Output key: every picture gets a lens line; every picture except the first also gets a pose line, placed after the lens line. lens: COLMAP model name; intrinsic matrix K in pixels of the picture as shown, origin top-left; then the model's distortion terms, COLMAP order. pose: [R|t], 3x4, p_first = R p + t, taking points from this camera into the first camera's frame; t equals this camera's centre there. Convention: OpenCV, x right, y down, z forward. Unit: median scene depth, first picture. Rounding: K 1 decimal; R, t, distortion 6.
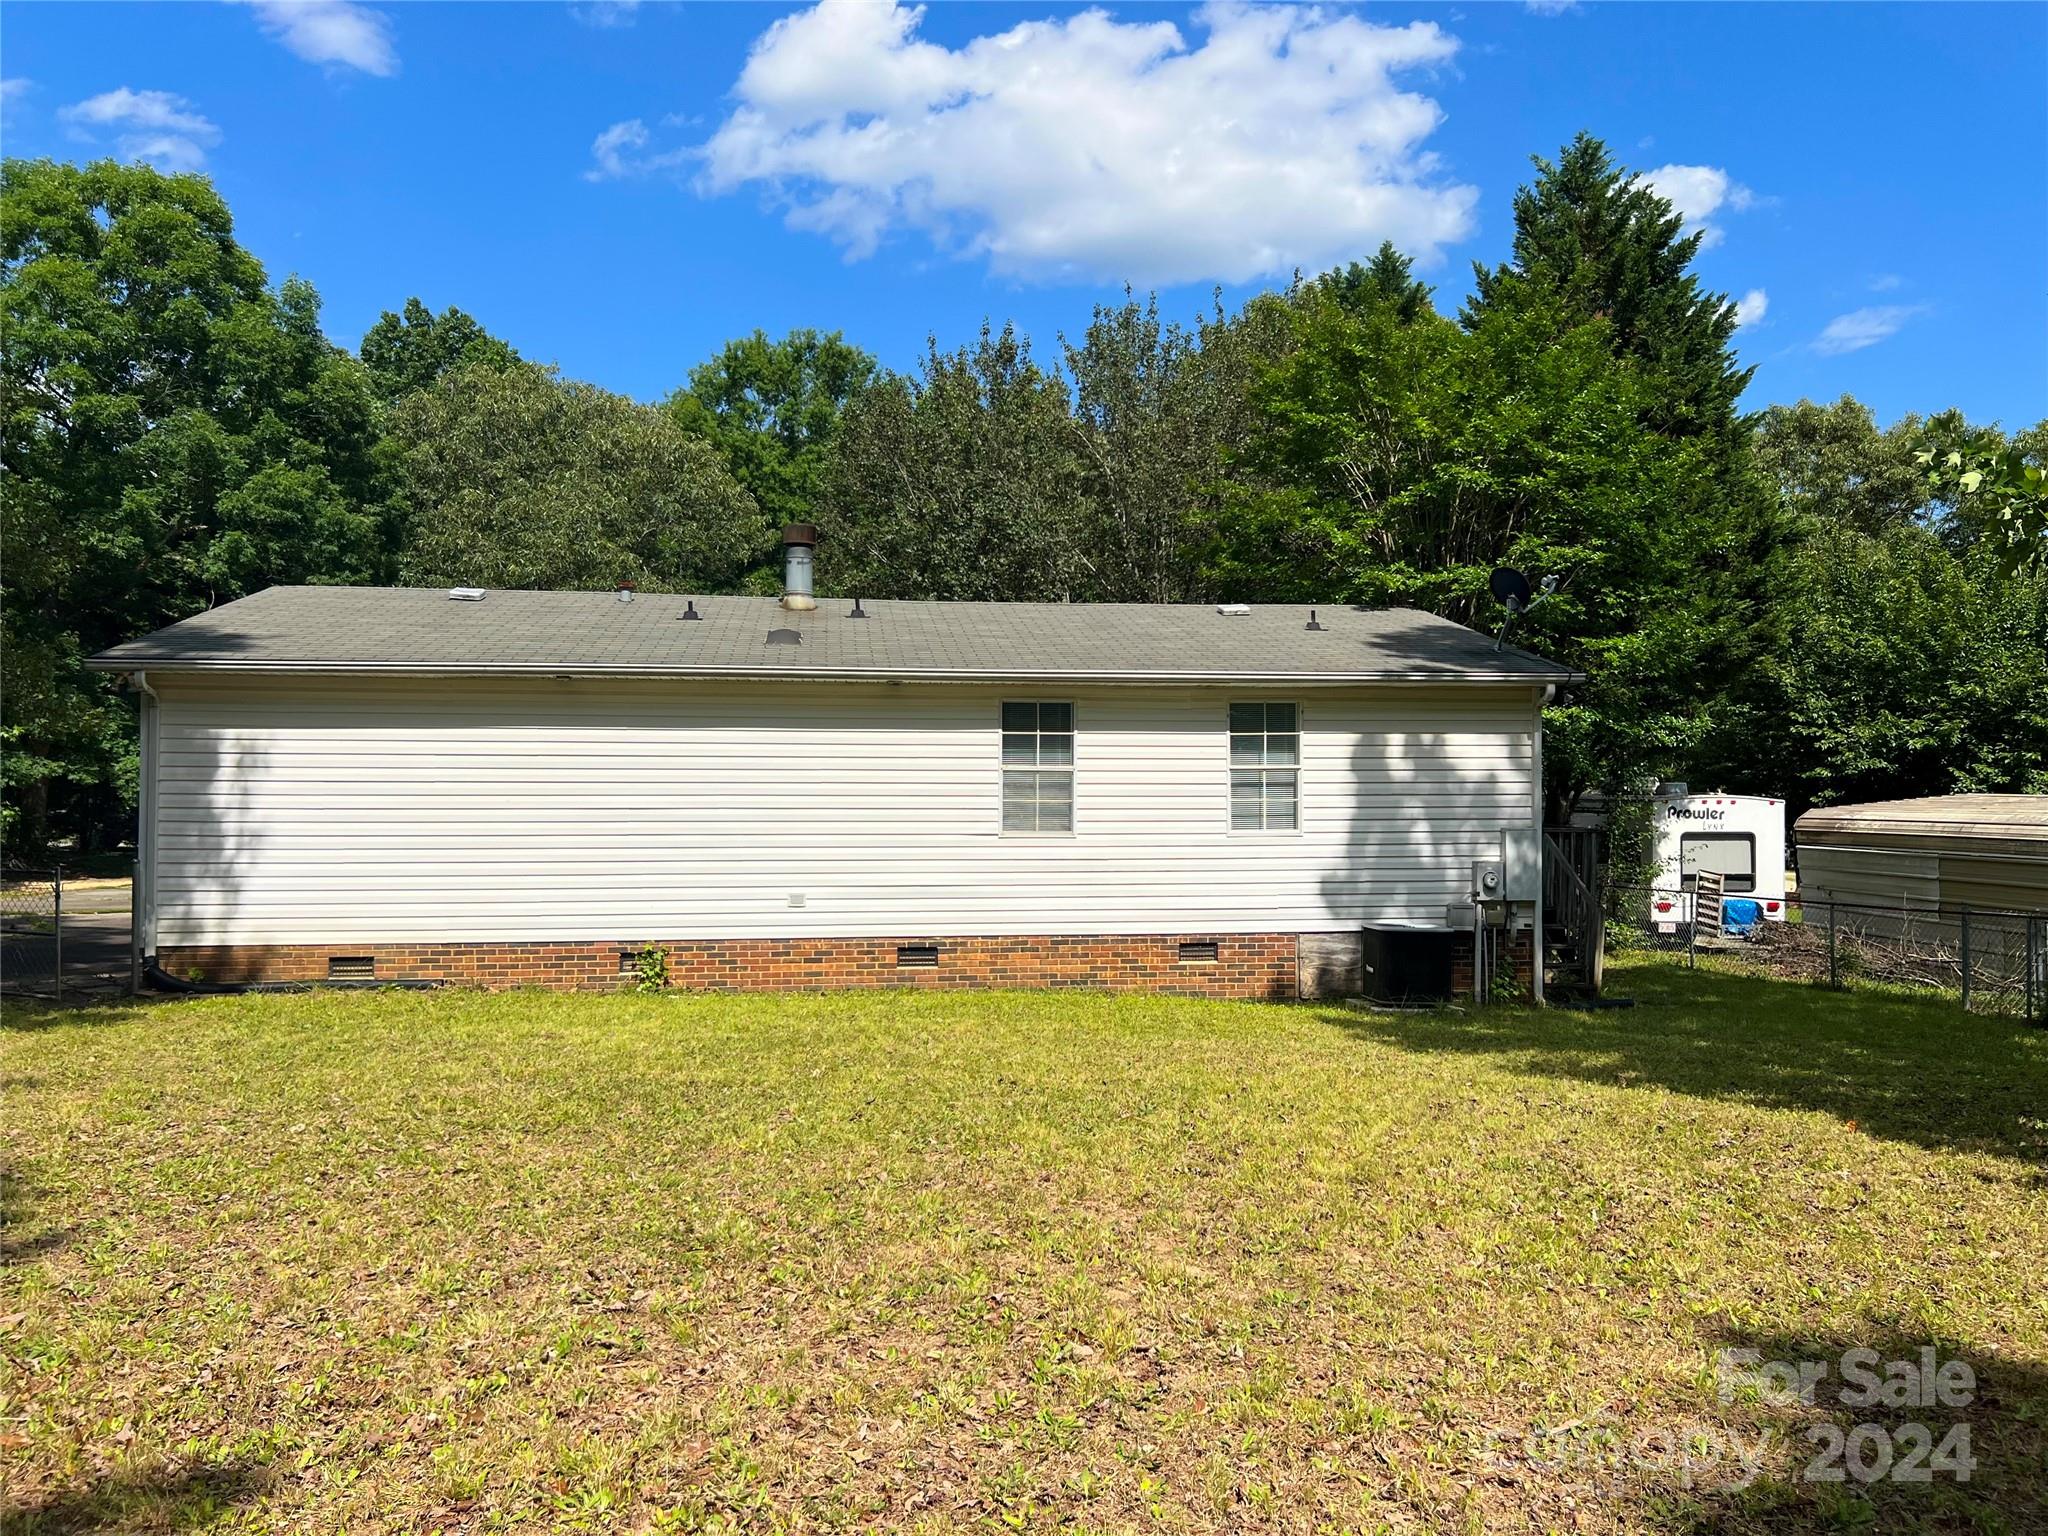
lens RADIAL K [[1546.7, 0, 1014.4], [0, 1546.7, 766.3], [0, 0, 1]] dist [0.063630, -0.101793]
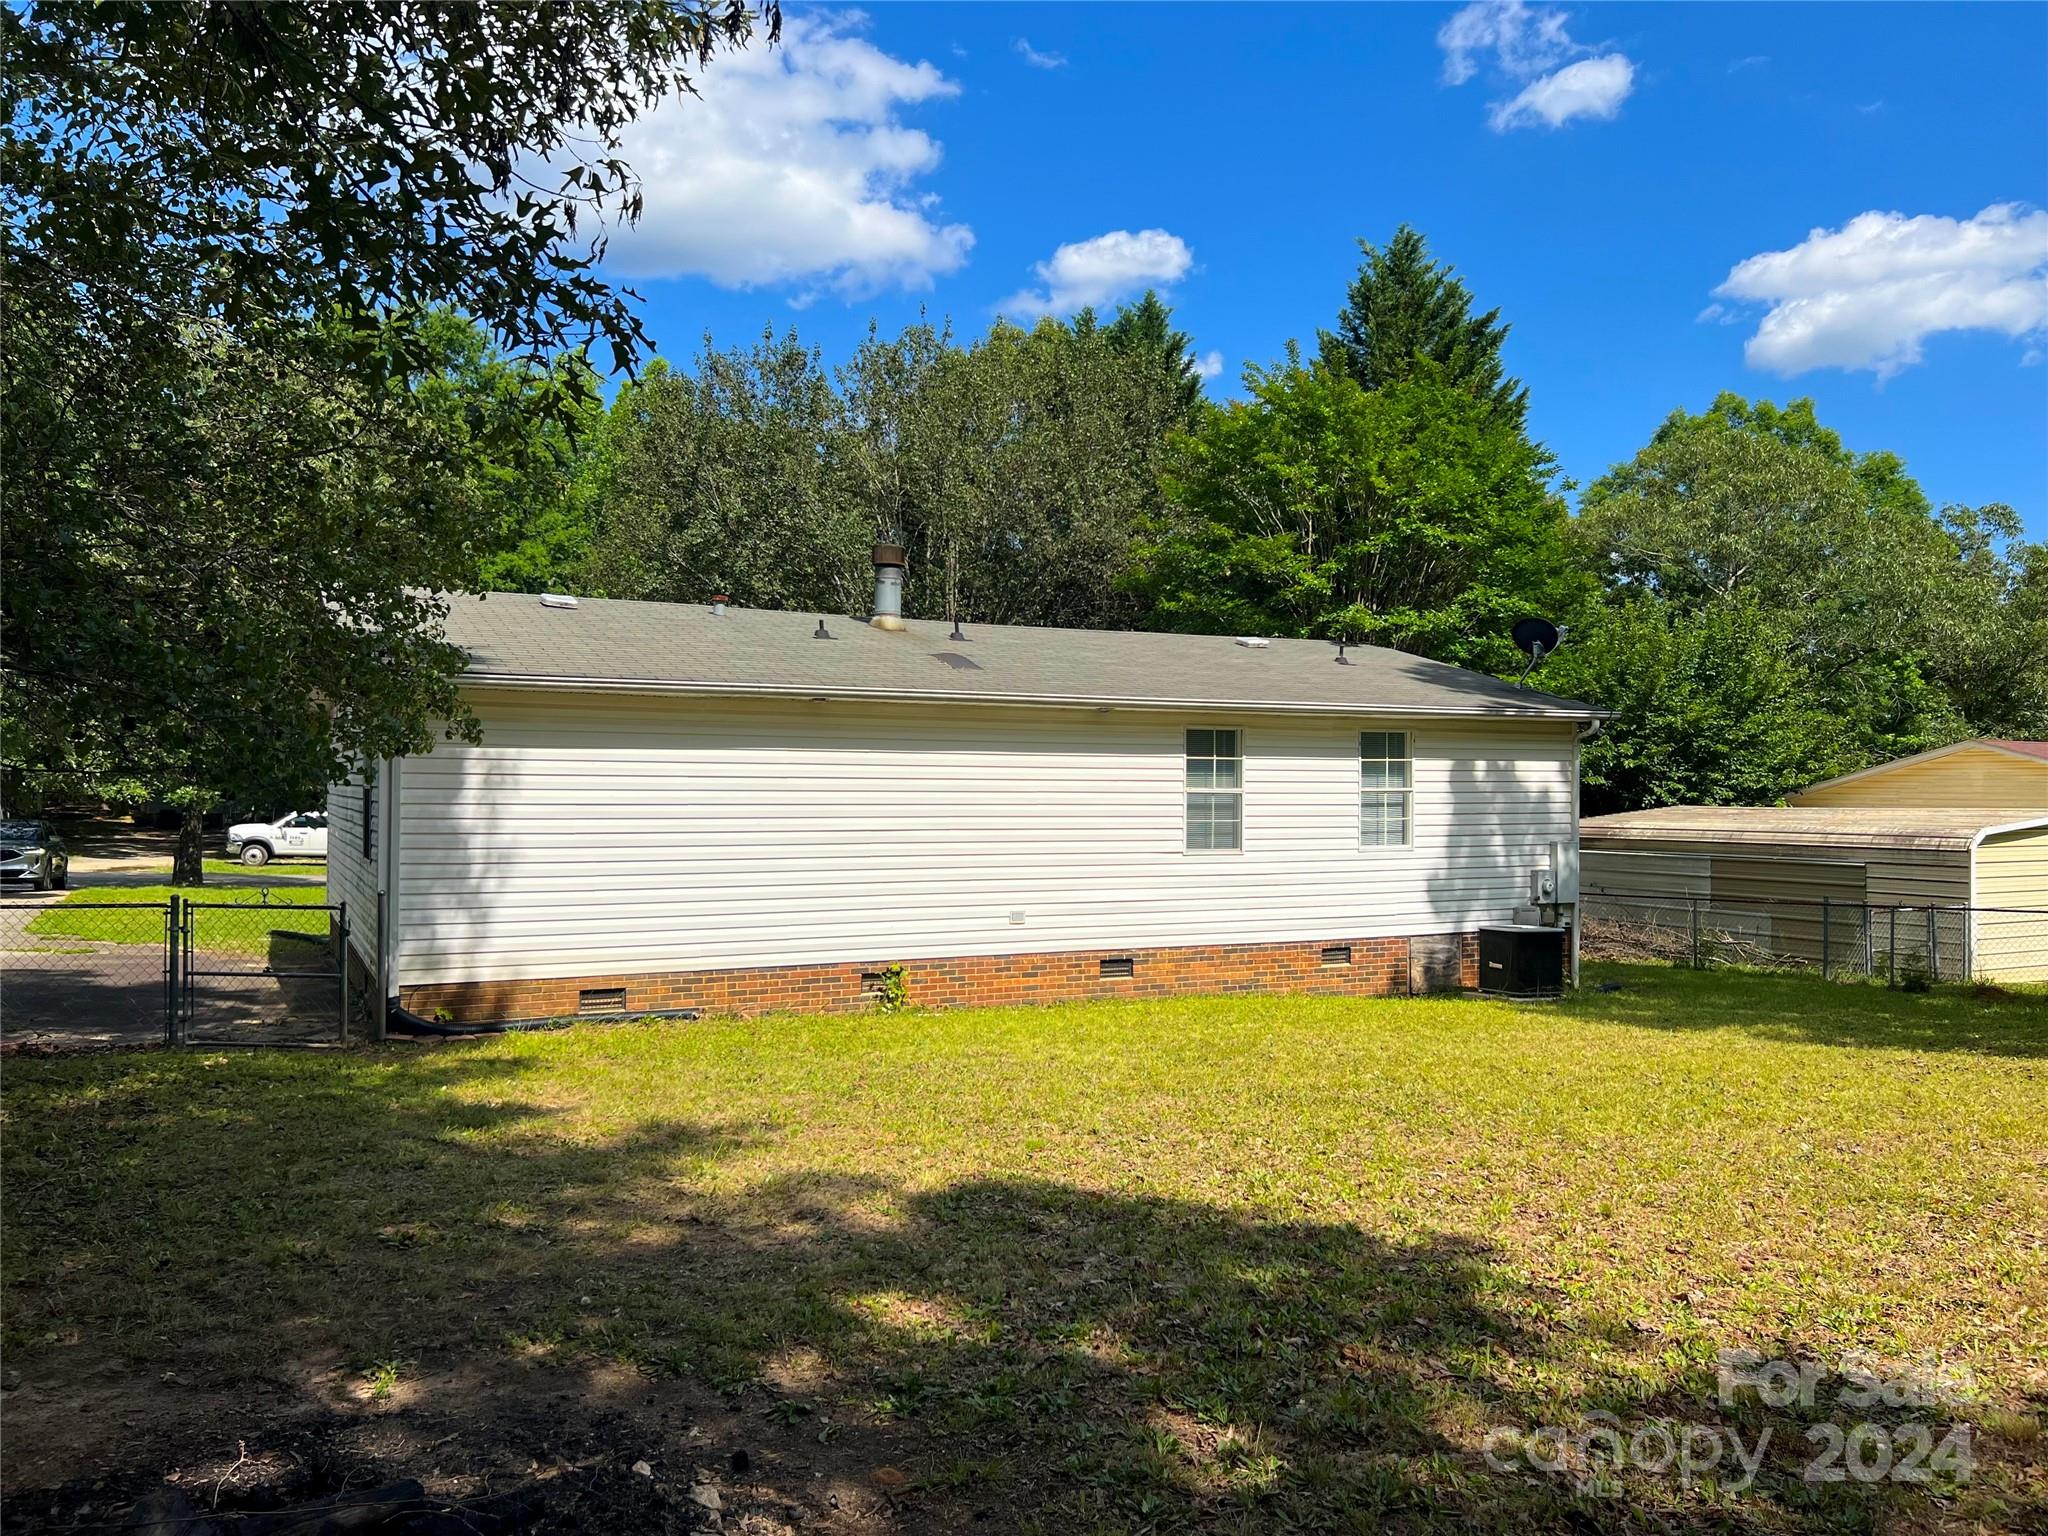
lens RADIAL K [[1539.3, 0, 1013.8], [0, 1539.3, 777.4], [0, 0, 1]] dist [0.085552, -0.103193]
pose [[0.947520, 0.004525, 0.319663, -0.460952], [-0.006418, 0.999968, 0.004869, -0.012139], [-0.319631, -0.006665, 0.947519, 0.022830]]
